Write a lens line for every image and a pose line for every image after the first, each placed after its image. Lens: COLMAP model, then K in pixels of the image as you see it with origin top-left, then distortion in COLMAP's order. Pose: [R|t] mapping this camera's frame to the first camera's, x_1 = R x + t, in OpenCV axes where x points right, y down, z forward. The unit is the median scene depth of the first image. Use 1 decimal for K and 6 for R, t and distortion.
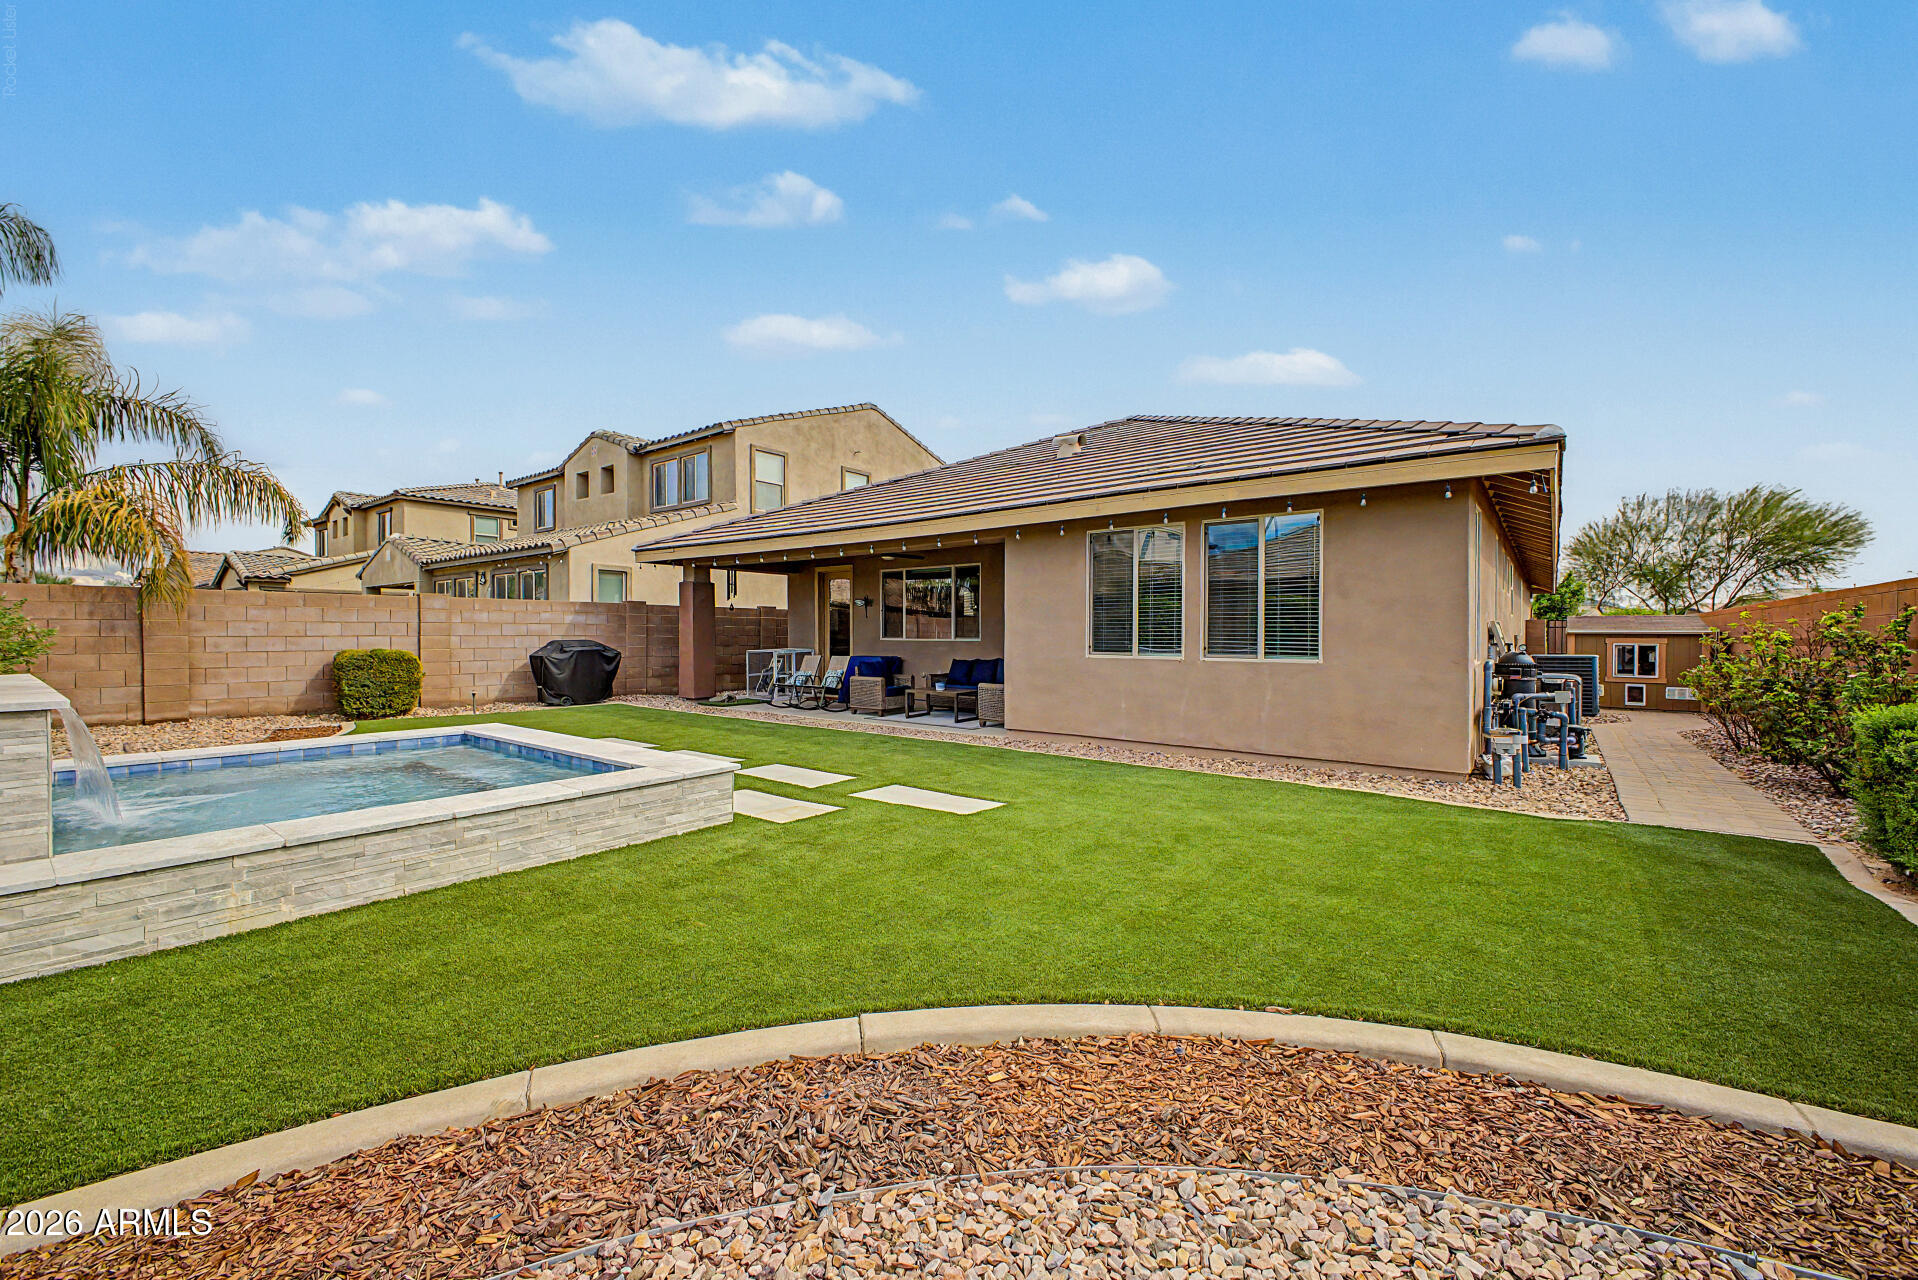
lens RADIAL K [[751.9, 0, 966.3], [0, 751.9, 637.8], [0, 0, 1]] dist [0.018307, -0.005205]
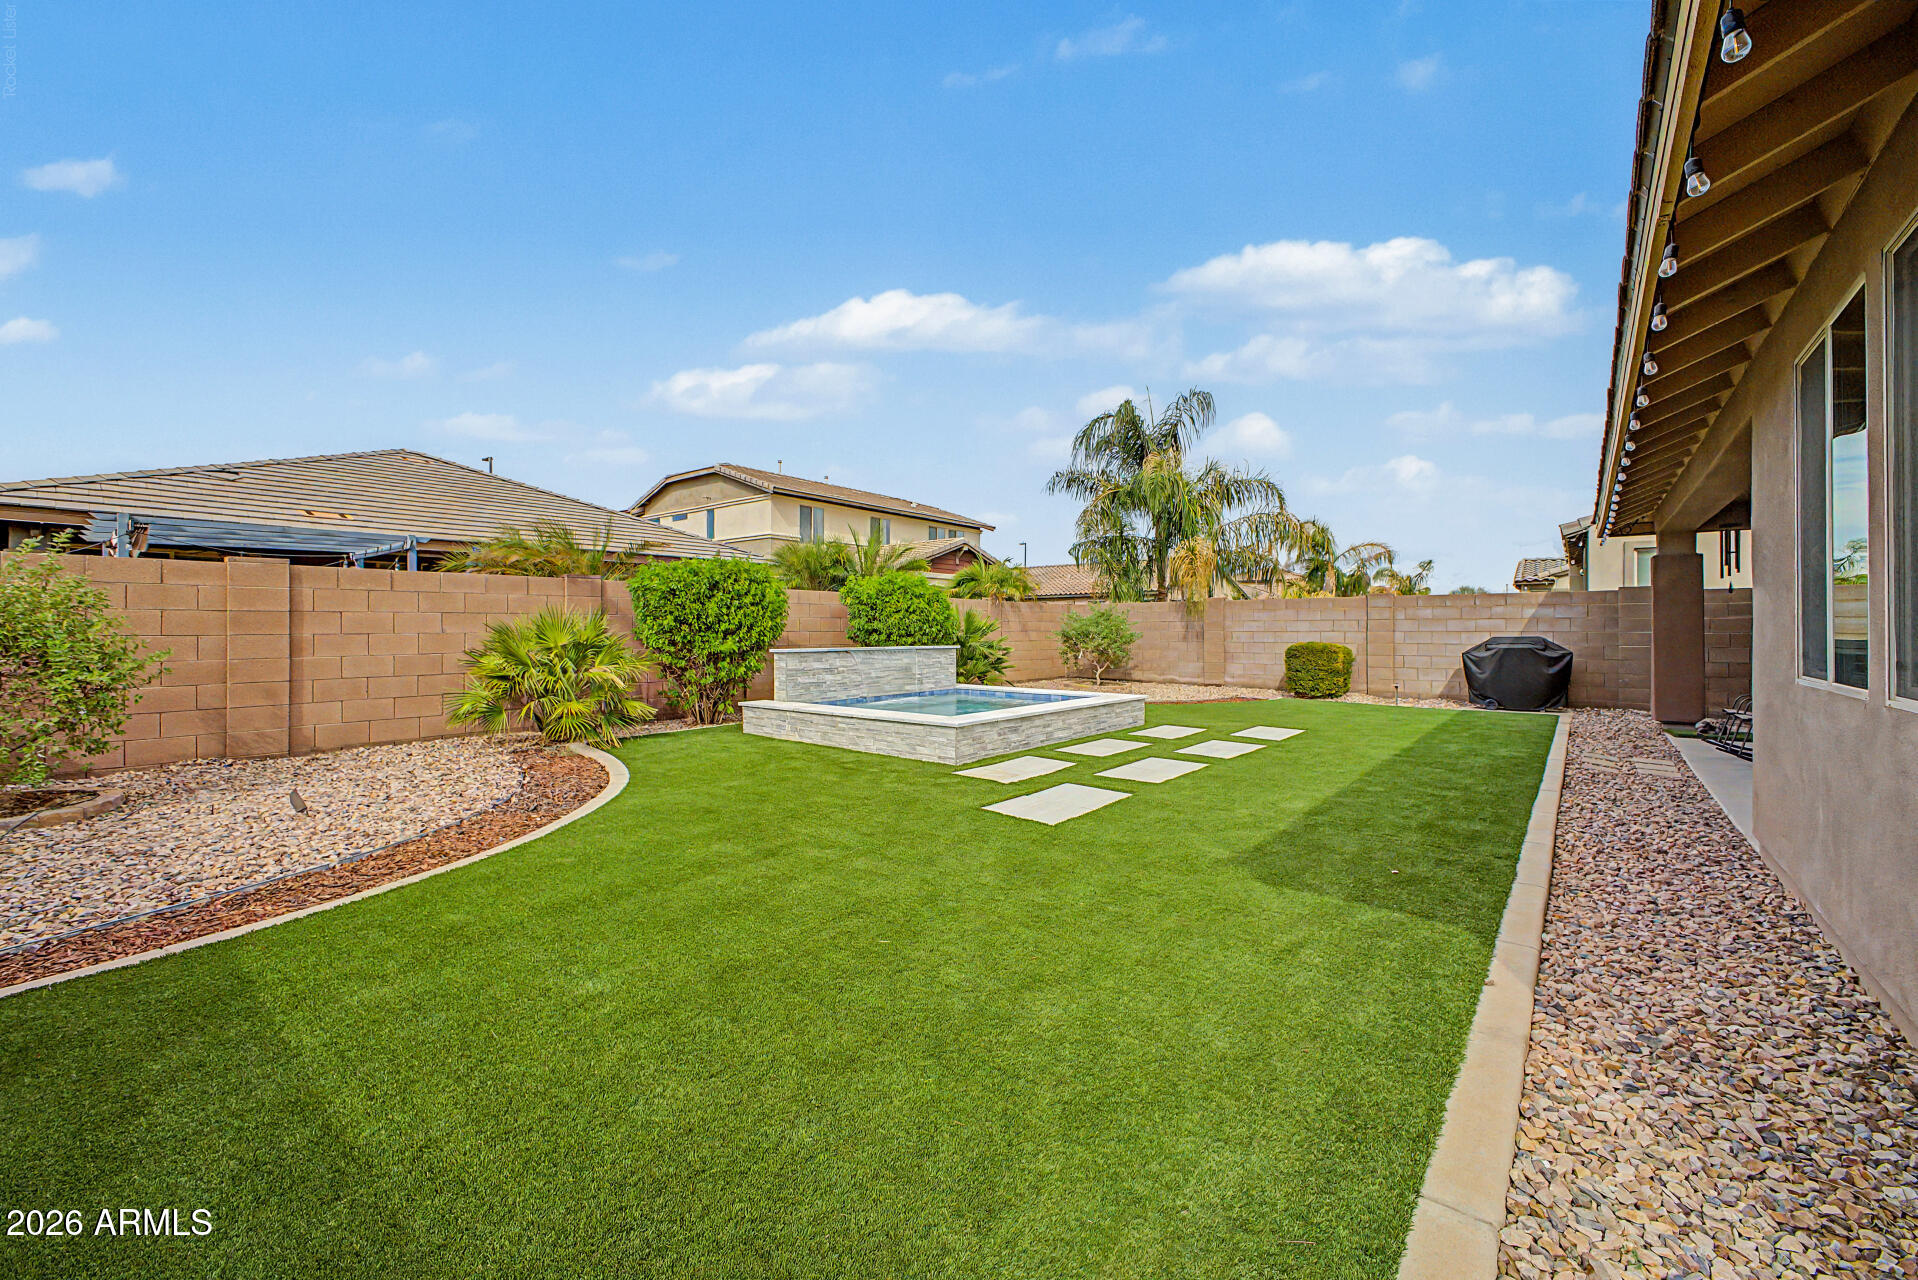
lens RADIAL K [[763.1, 0, 971.0], [0, 763.1, 632.5], [0, 0, 1]] dist [0.017508, -0.006684]
pose [[-0.018091, 0.001537, -0.999835, 0.456865], [-0.007496, 0.999971, 0.001673, 0.001567], [0.999808, 0.007525, -0.018079, 0.456864]]
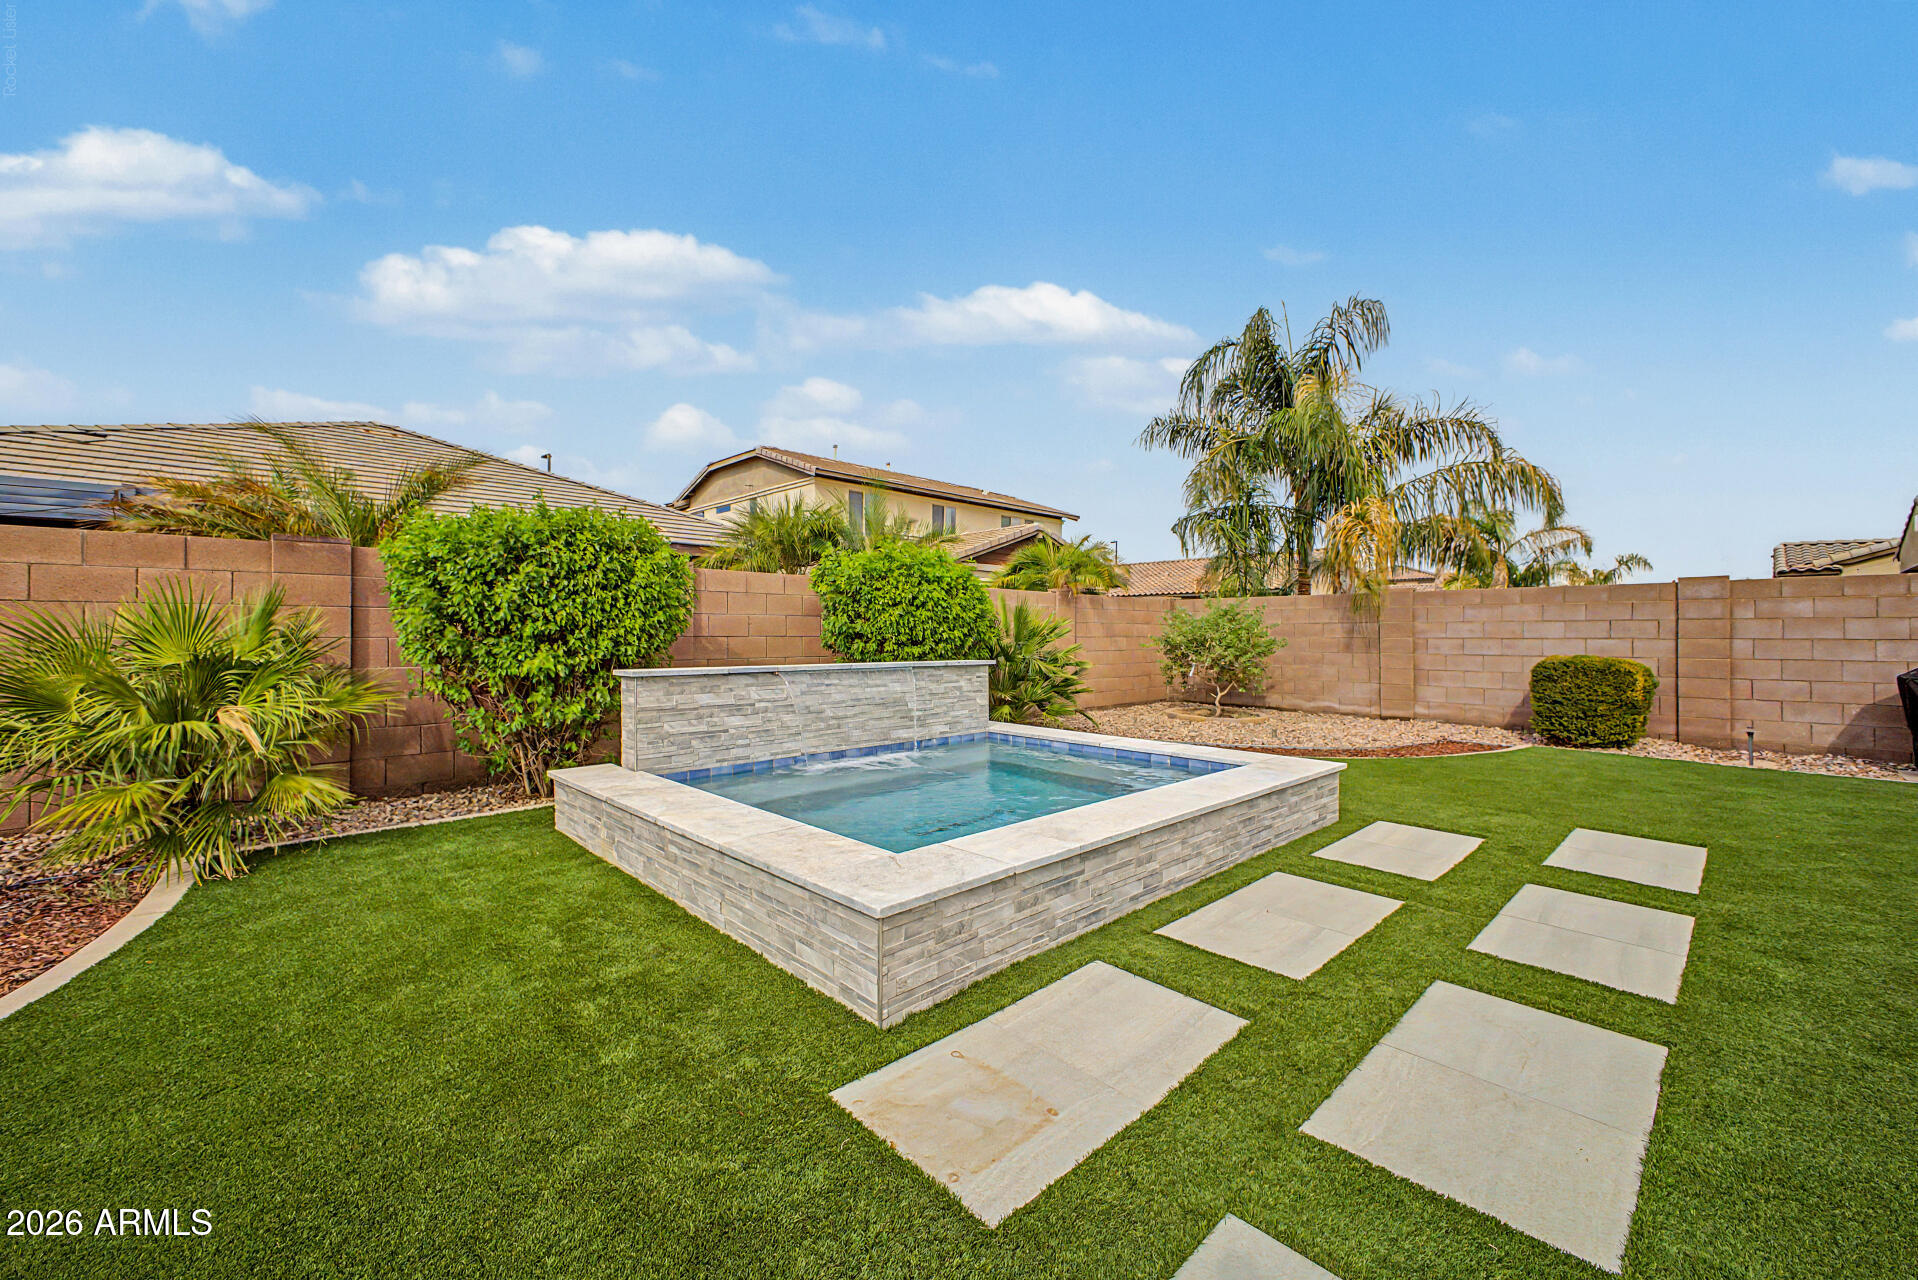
lens RADIAL K [[763.1, 0, 971.0], [0, 763.1, 632.5], [0, 0, 1]] dist [0.017508, -0.006684]
pose [[-0.136995, -0.006105, -0.990553, 0.066087], [-0.009485, 0.999943, -0.004851, 0.001352], [0.990526, 0.008731, -0.137046, 0.486576]]
